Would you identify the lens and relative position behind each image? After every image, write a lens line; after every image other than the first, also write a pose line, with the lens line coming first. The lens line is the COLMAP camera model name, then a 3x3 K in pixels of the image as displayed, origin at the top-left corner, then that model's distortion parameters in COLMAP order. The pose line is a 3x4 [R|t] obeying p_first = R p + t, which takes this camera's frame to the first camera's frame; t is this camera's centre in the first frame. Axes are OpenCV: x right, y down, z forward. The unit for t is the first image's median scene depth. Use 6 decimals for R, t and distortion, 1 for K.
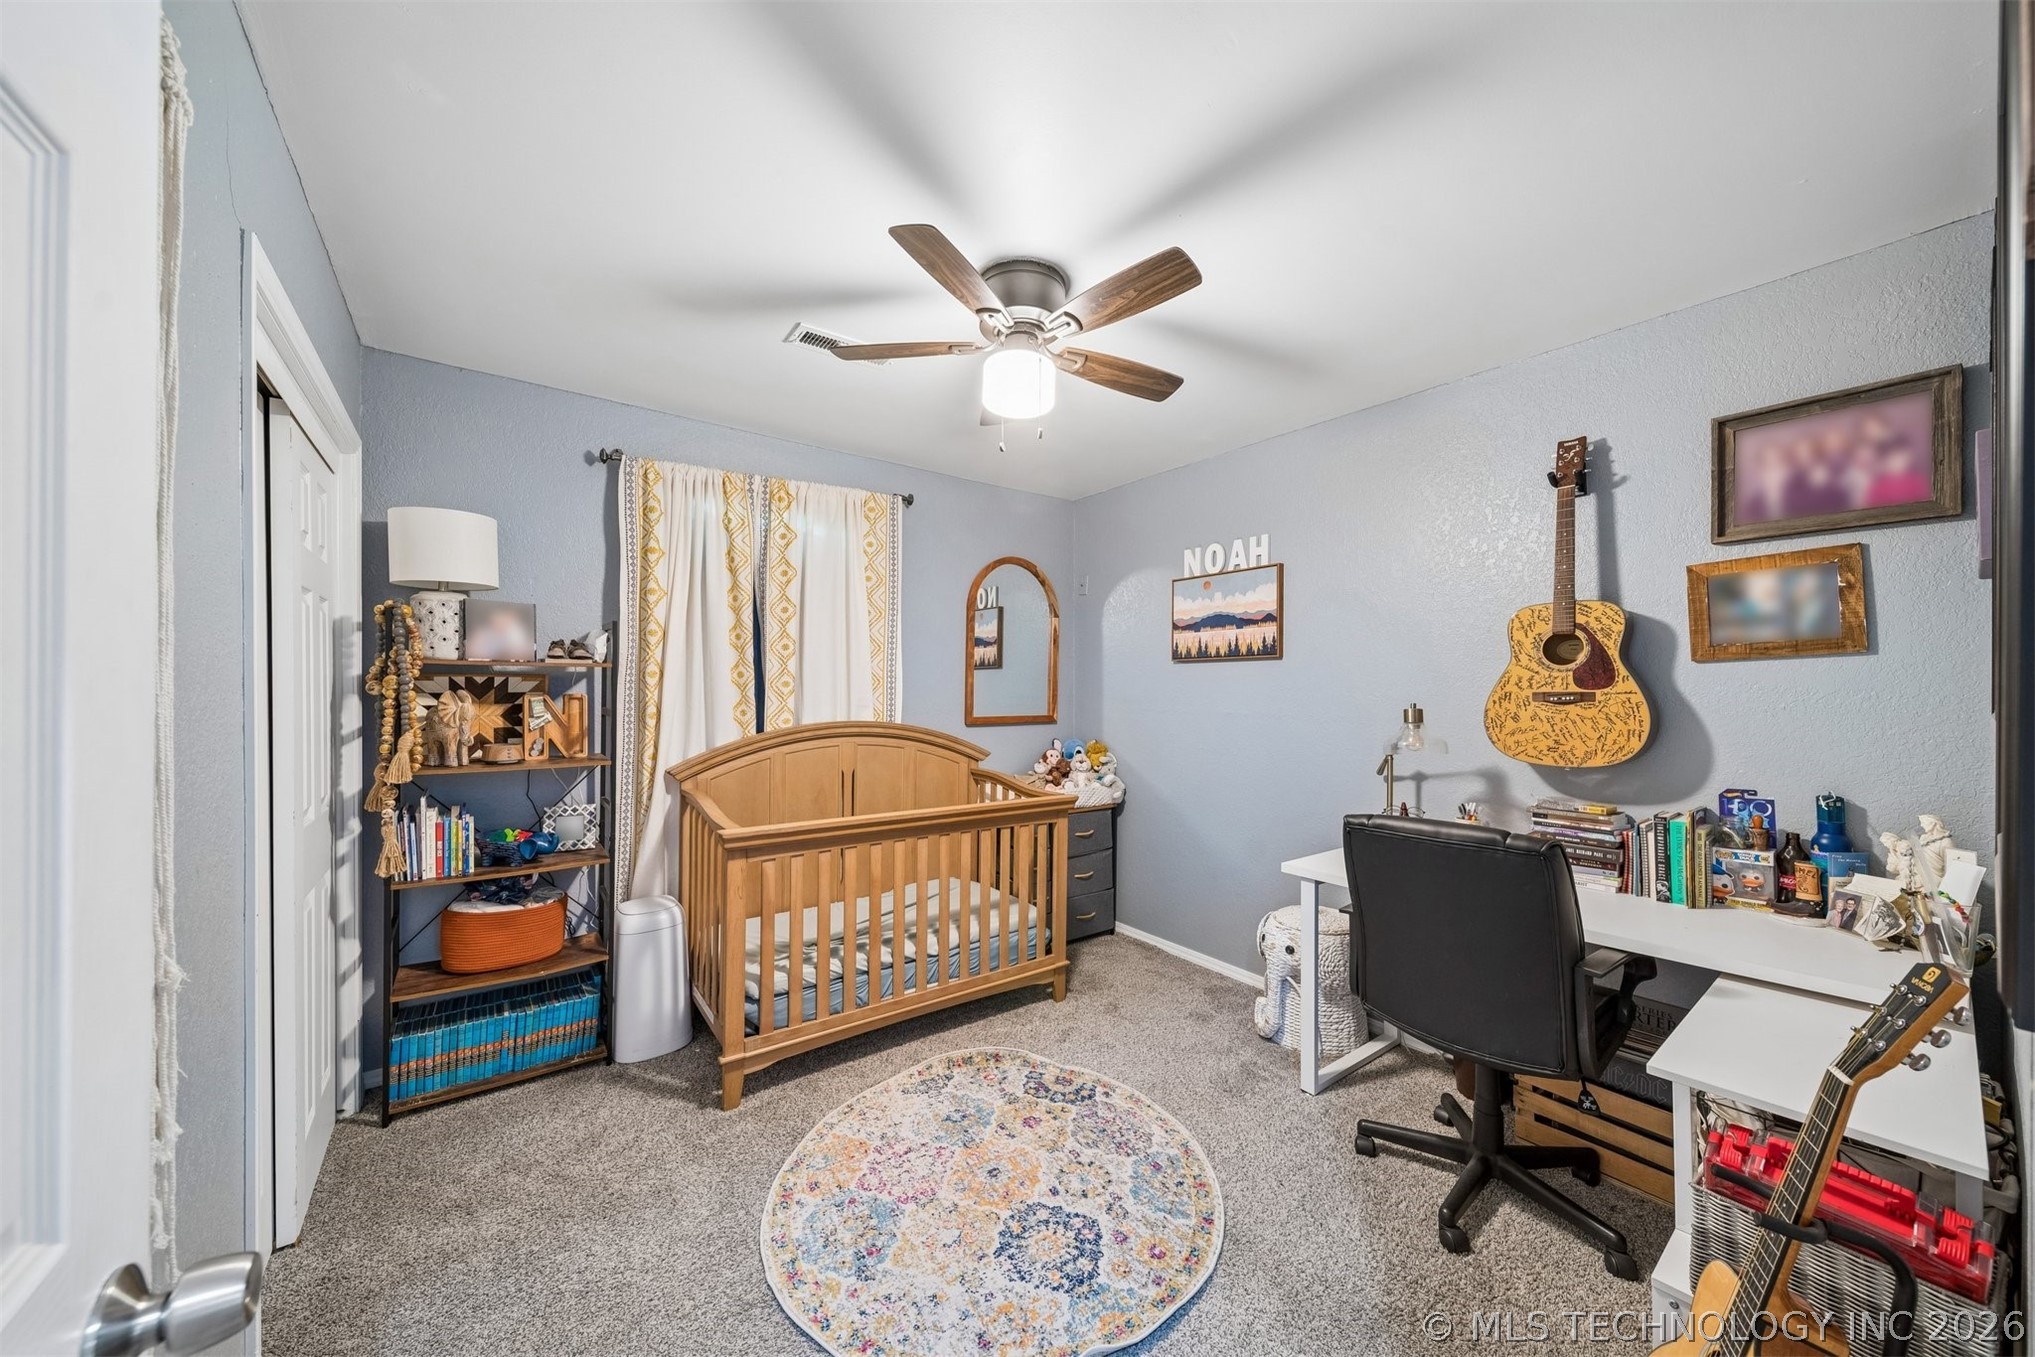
lens RADIAL K [[716.7, 0, 1025.4], [0, 716.7, 687.6], [0, 0, 1]] dist [0.000867, 0.000005]
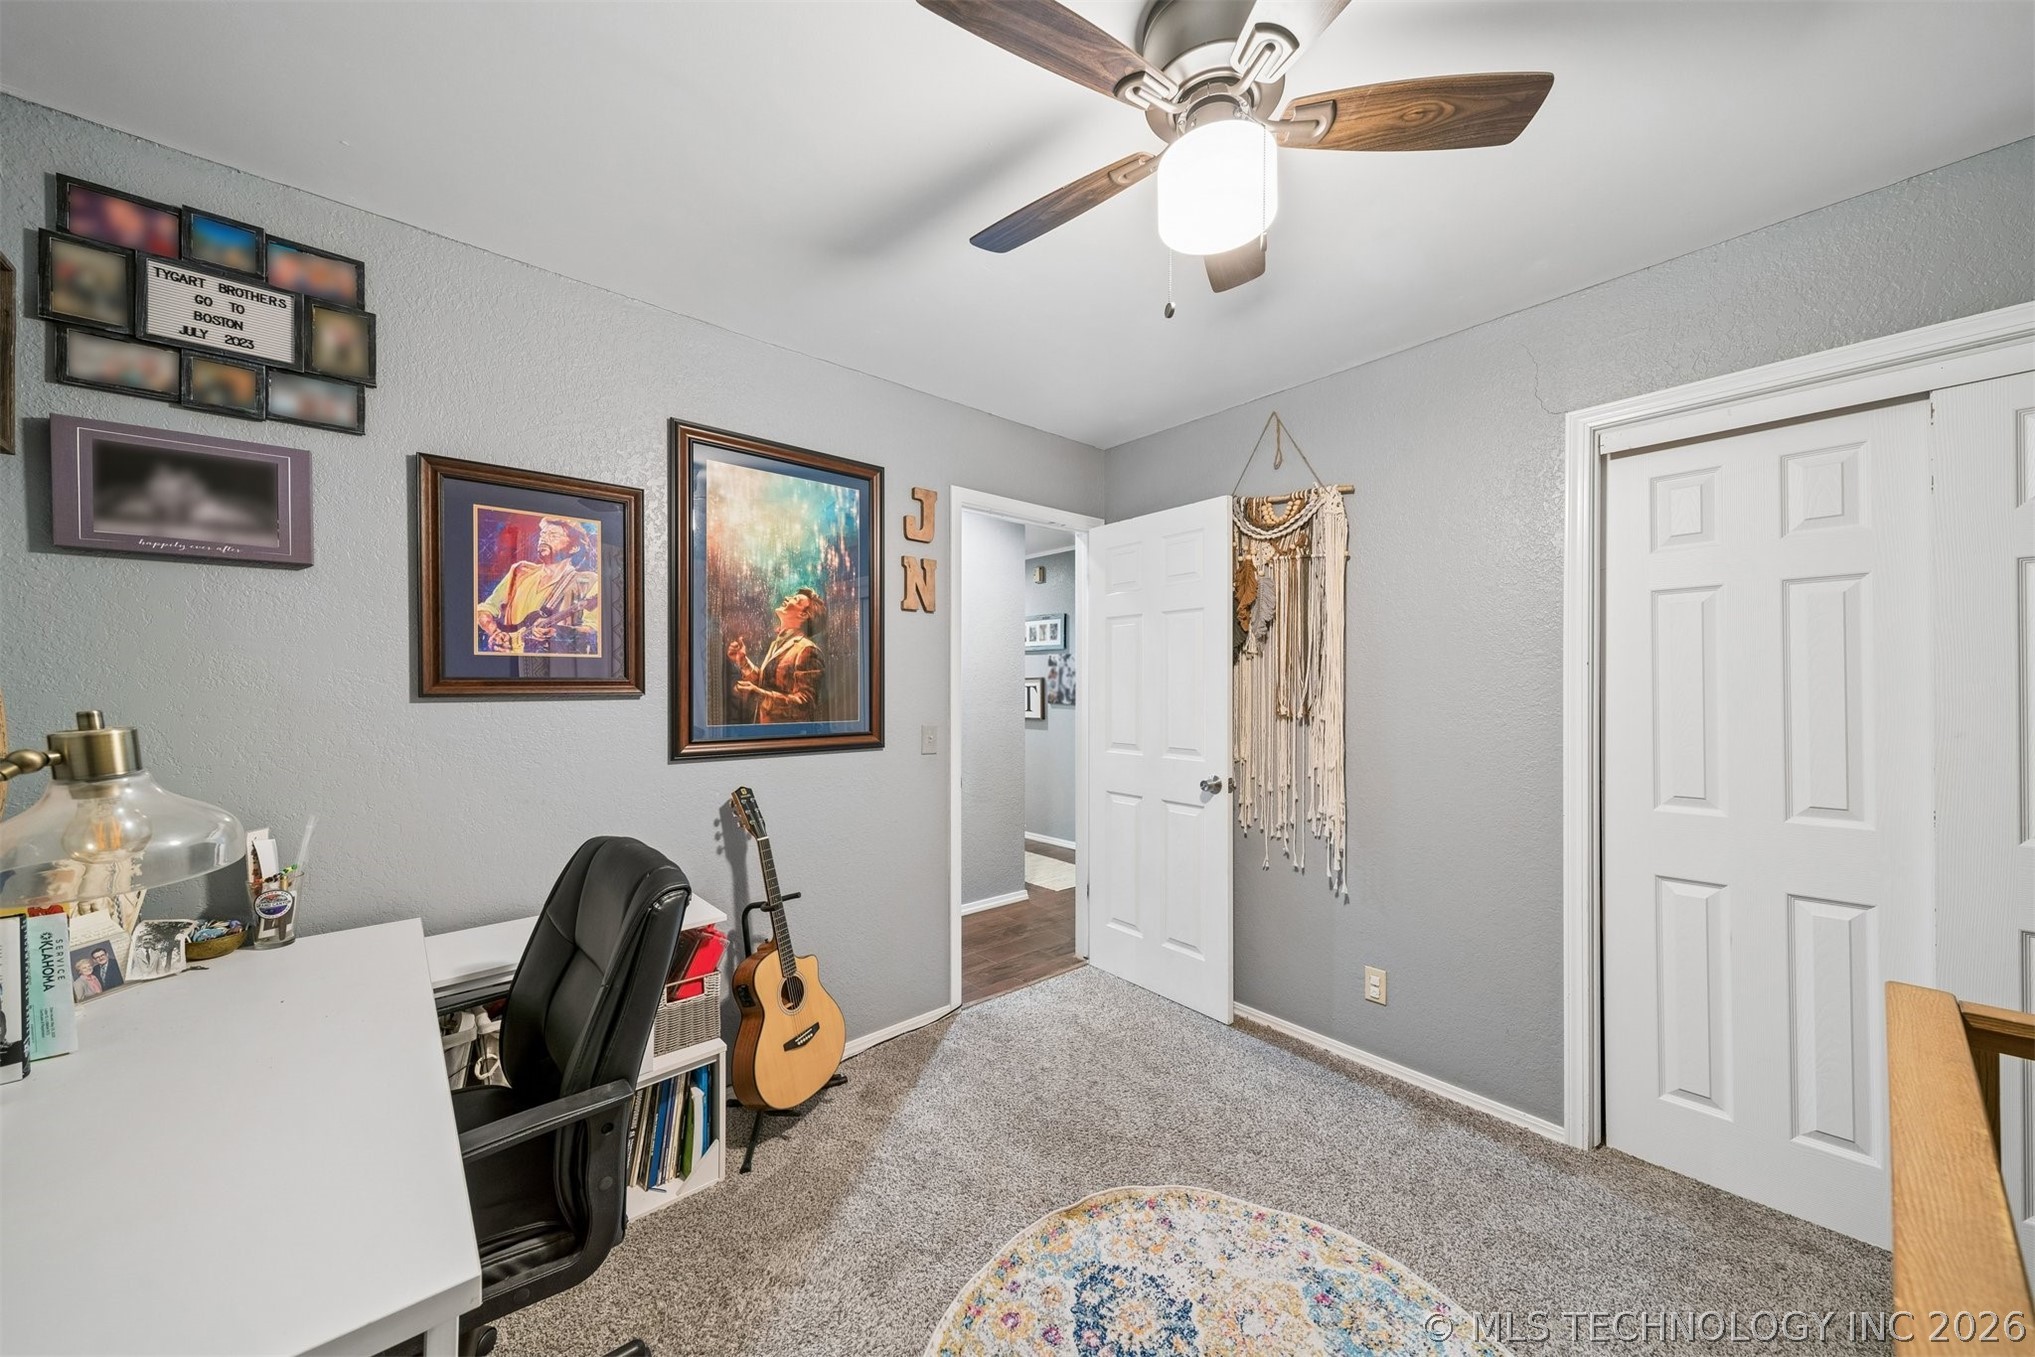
lens RADIAL K [[716.7, 0, 1012.4], [0, 716.7, 686.4], [0, 0, 1]] dist [0.000867, 0.000005]
pose [[-0.998054, -0.001934, -0.062332, 0.242282], [-0.001759, 0.999994, -0.002853, 0.015855], [0.062338, -0.002738, -0.998051, 1.915131]]
